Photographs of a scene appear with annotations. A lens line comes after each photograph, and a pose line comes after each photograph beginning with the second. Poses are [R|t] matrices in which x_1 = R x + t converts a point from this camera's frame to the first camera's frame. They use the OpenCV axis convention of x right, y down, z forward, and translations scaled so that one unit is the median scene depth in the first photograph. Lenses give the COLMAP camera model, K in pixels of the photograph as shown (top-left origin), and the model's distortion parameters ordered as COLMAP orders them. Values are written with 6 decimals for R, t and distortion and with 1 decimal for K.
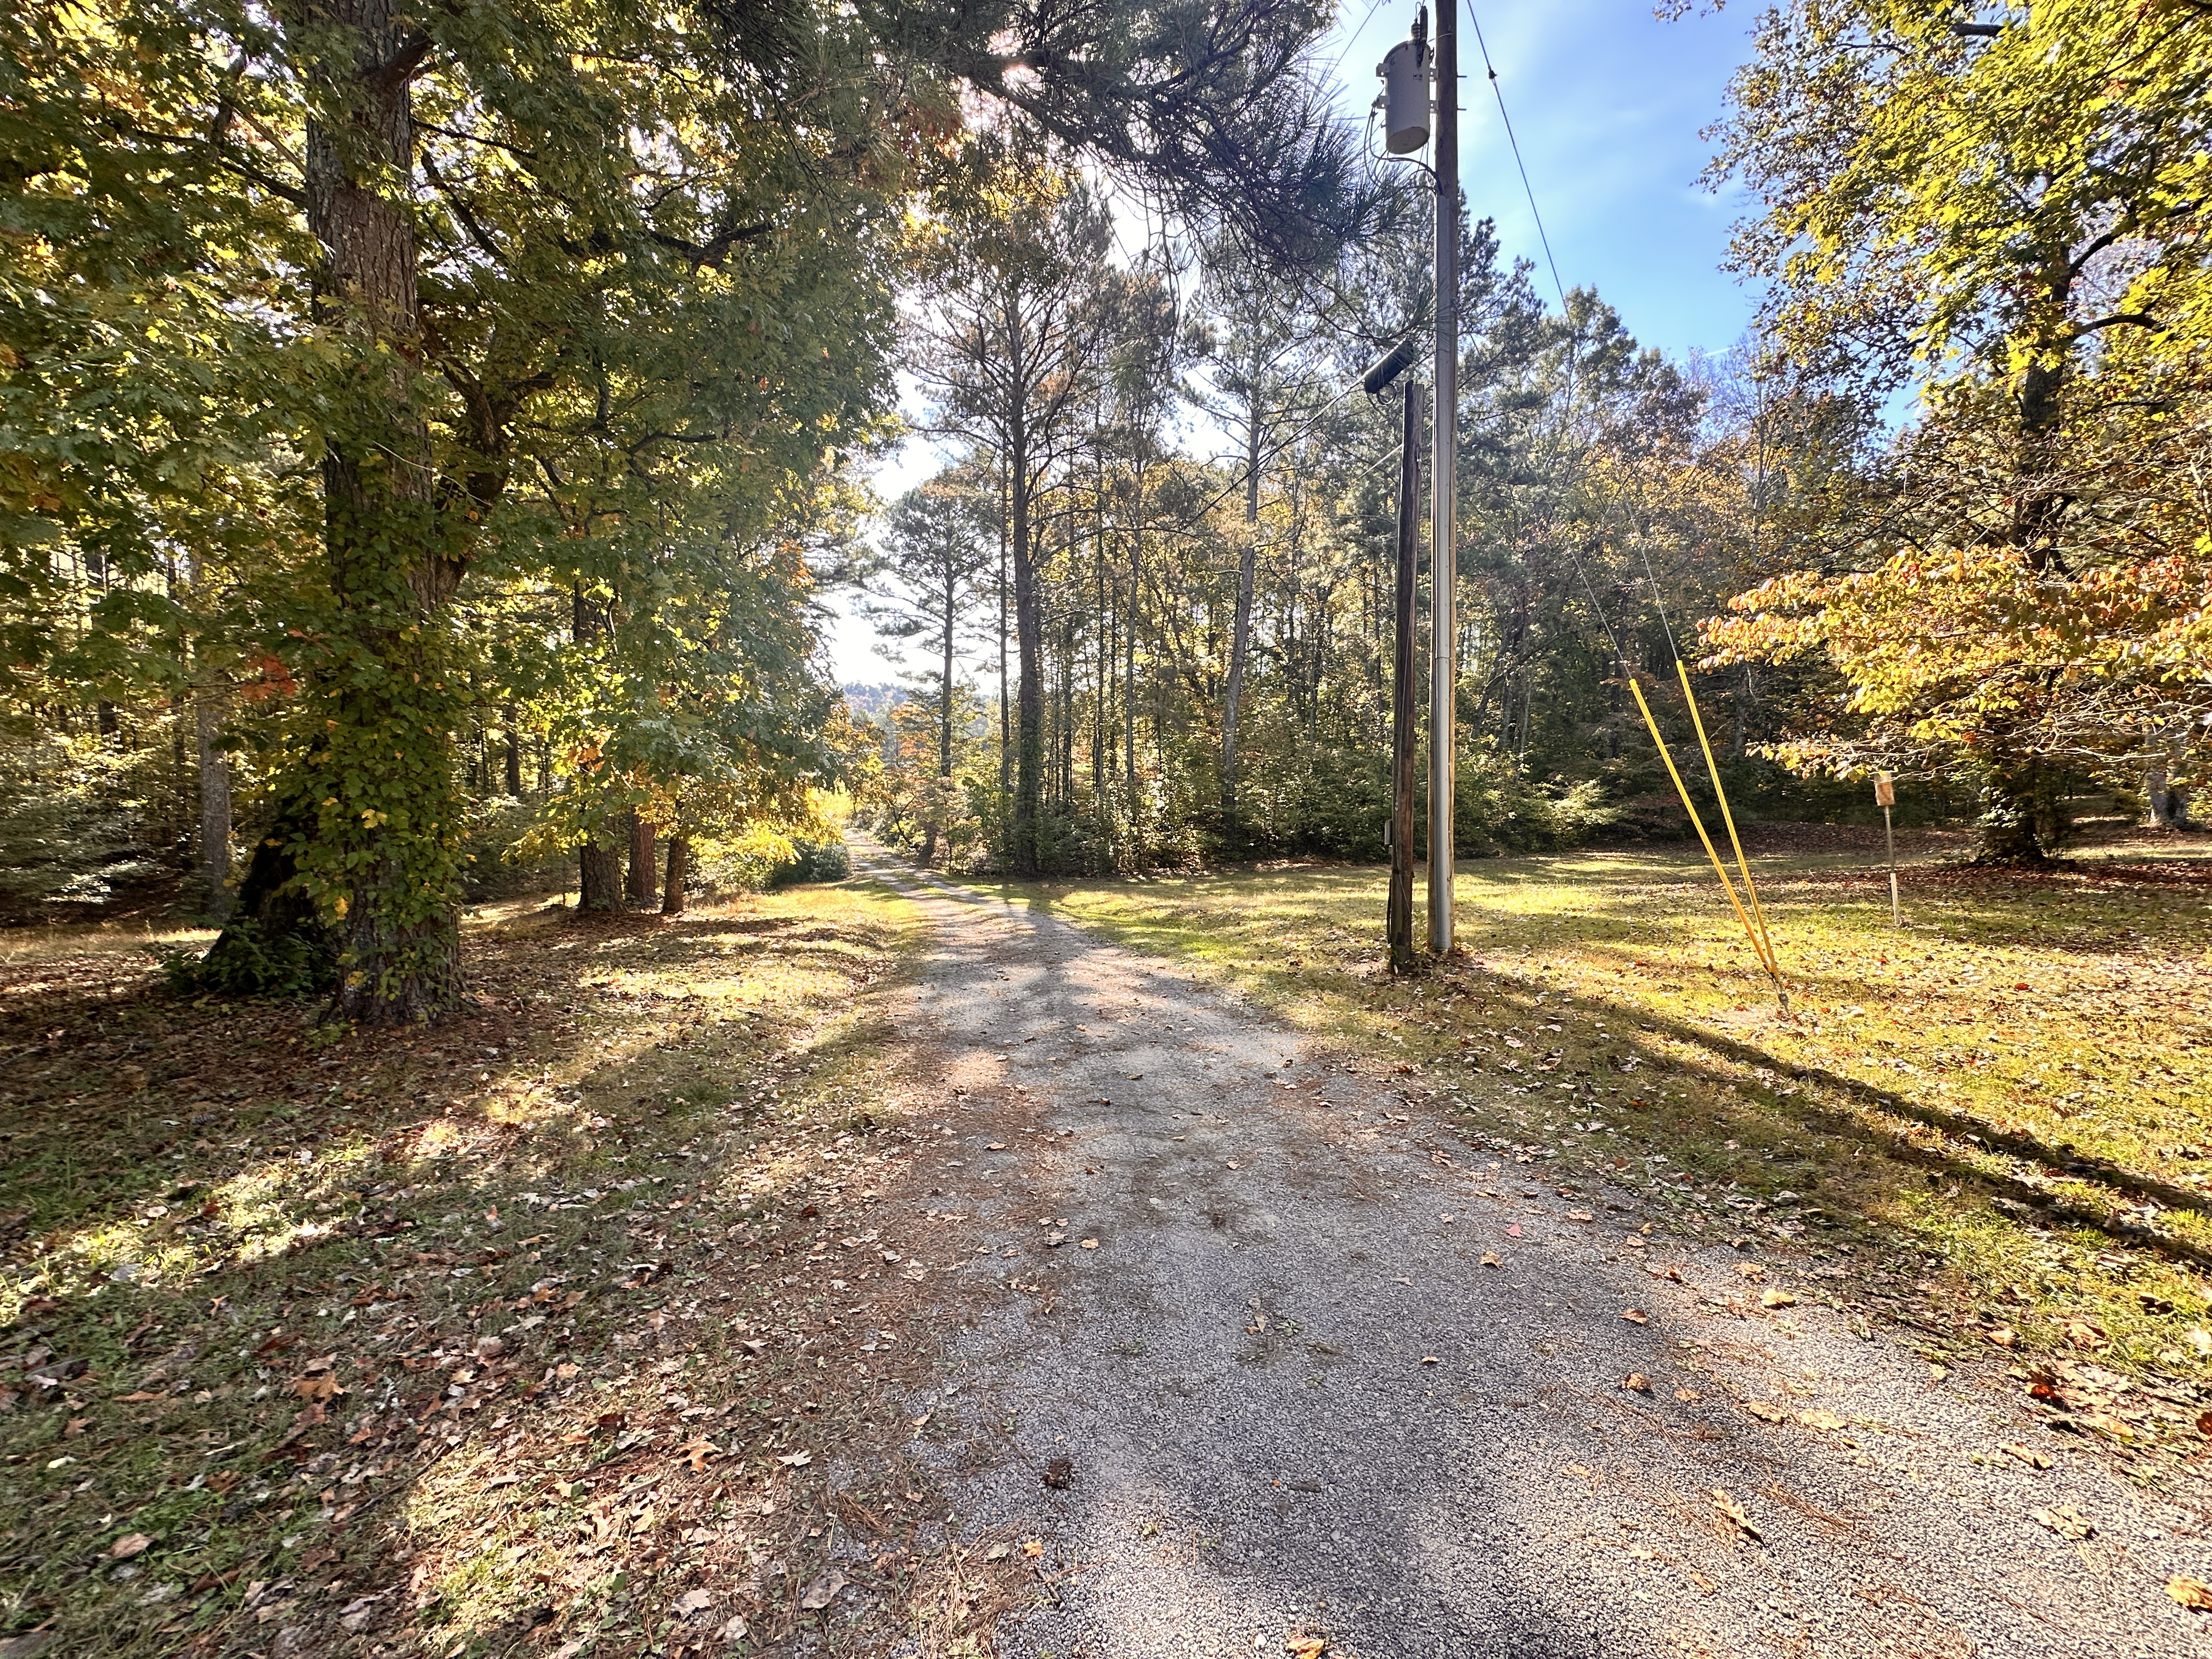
lens RADIAL K [[882.8, 0, 1105.7], [0, 882.8, 823.3], [0, 0, 1]] dist [0.001358, 0.000490]
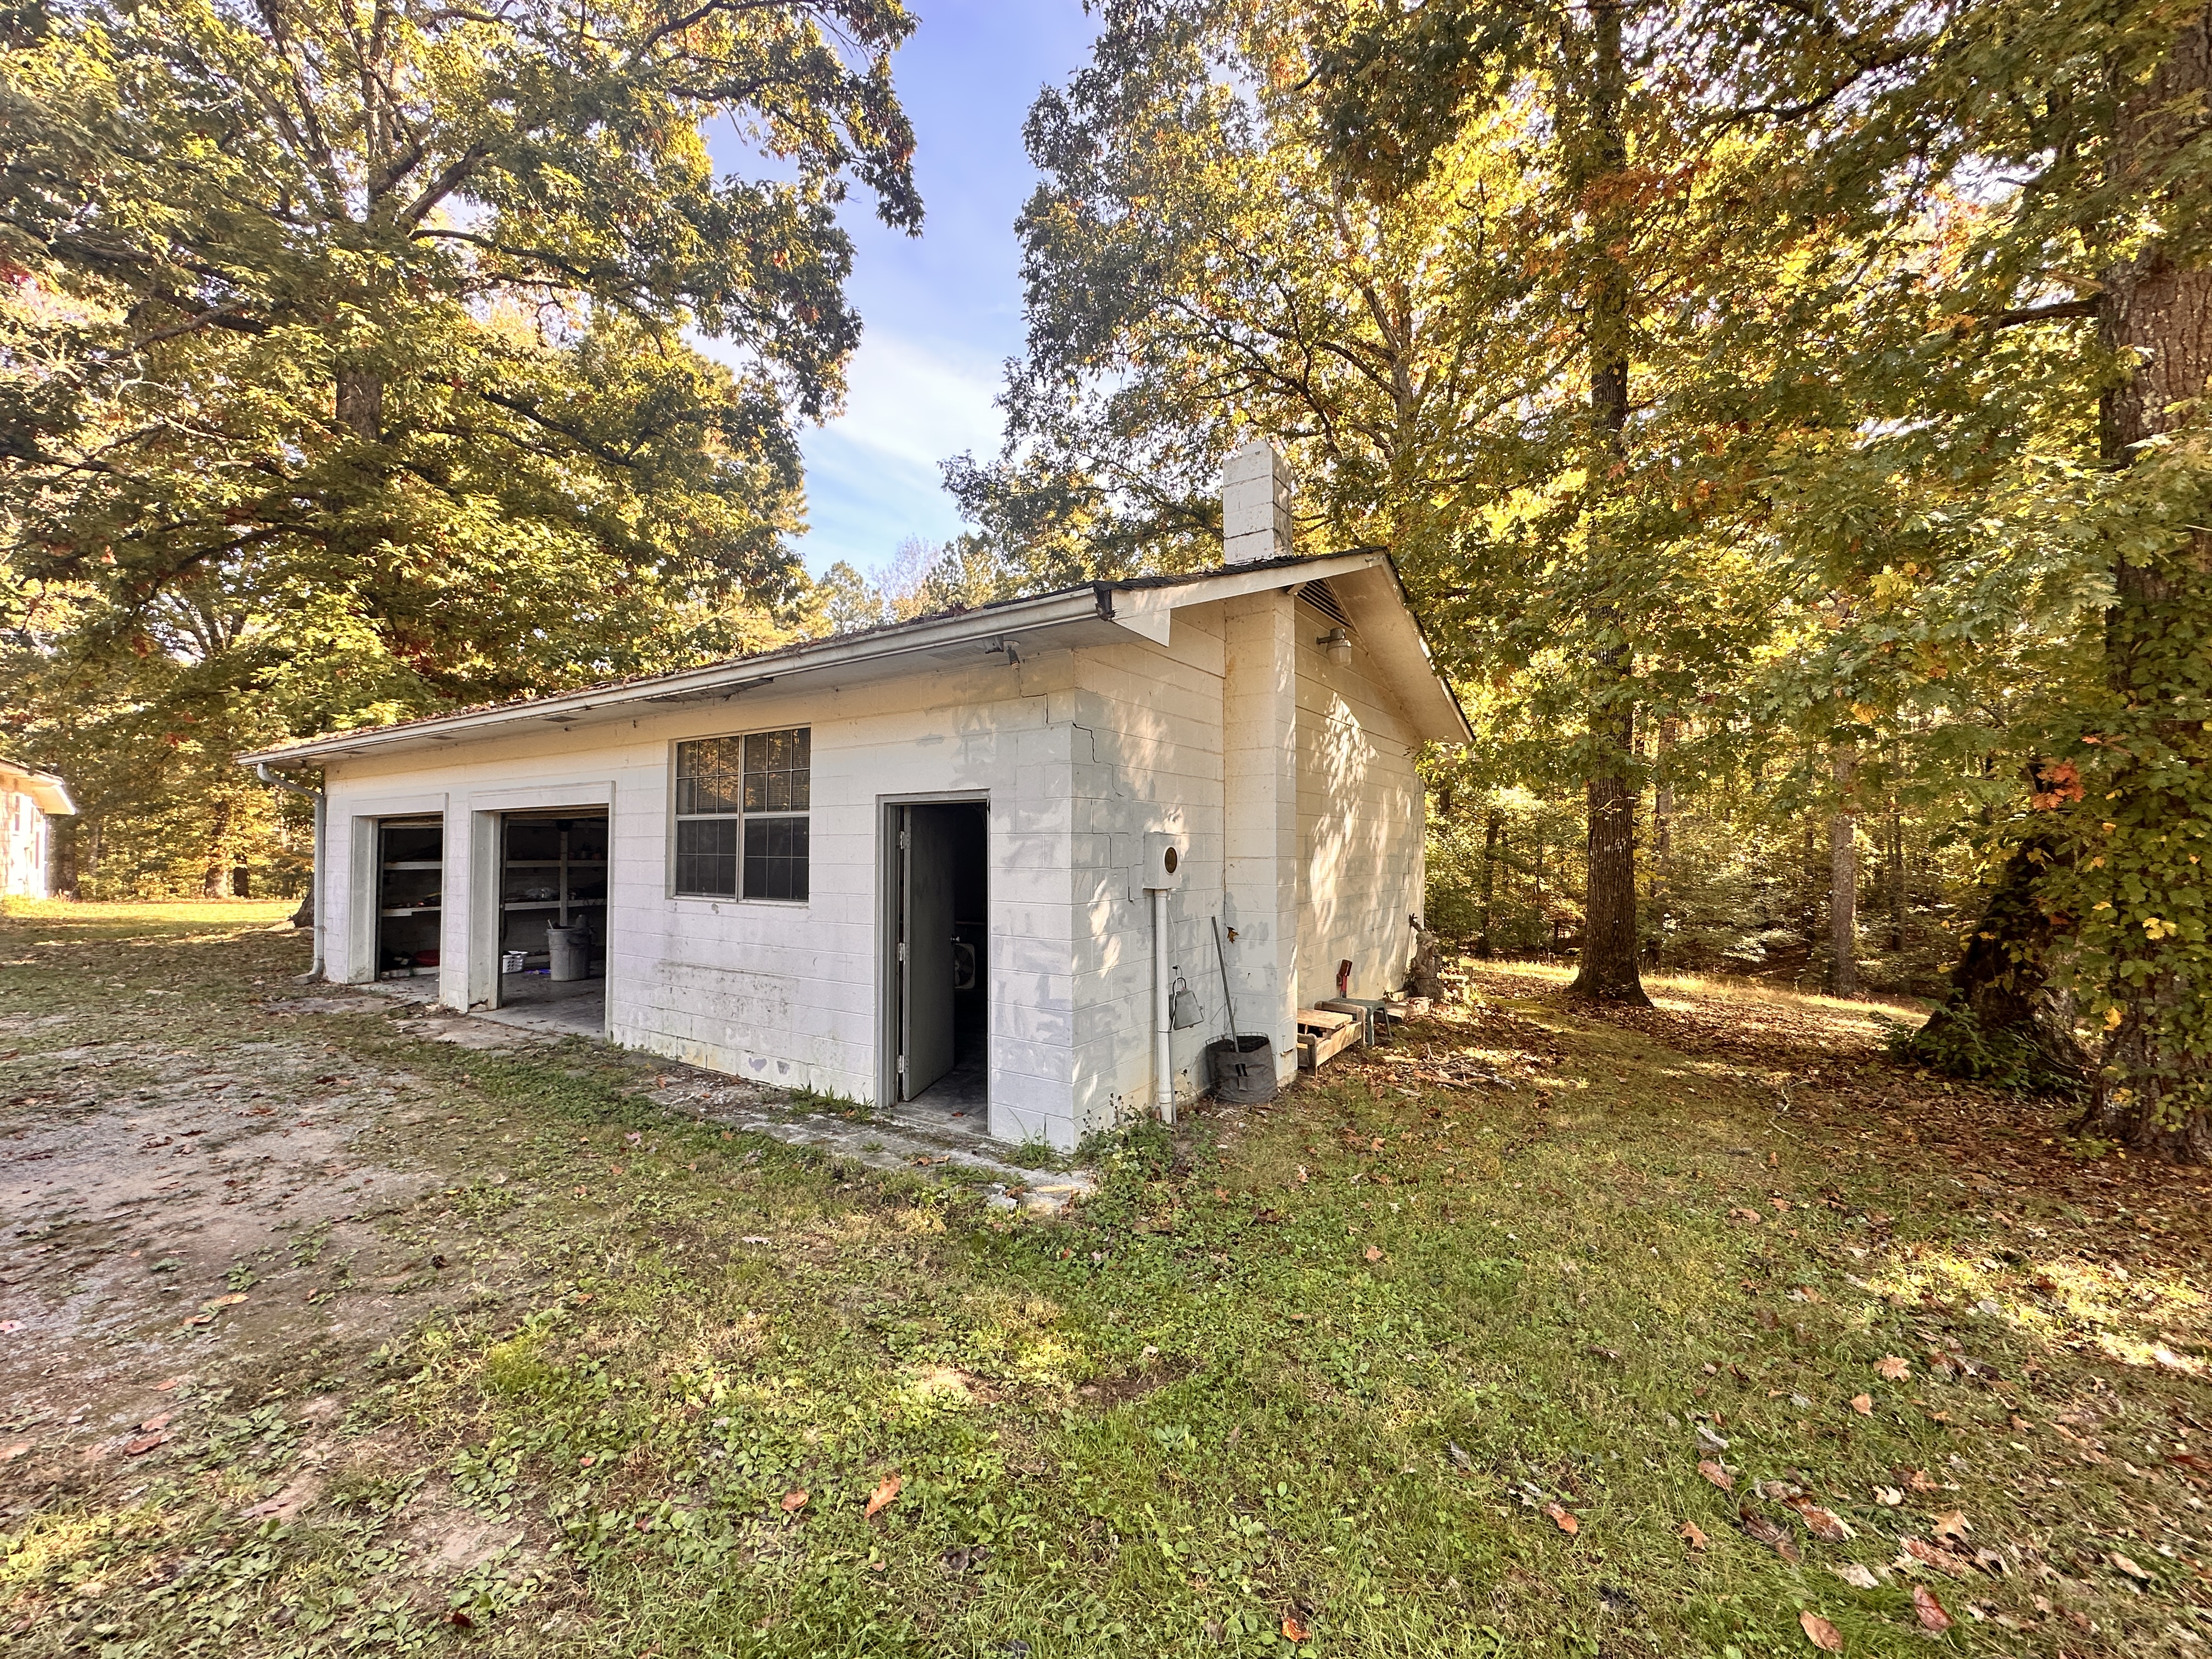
lens RADIAL K [[882.8, 0, 1104.9], [0, 882.8, 834.1], [0, 0, 1]] dist [0.001358, 0.000490]
pose [[0.107628, -0.014303, -0.994088, -0.026016], [-0.063543, 0.997753, -0.021236, -0.013500], [0.992159, 0.065453, 0.106477, -0.189888]]
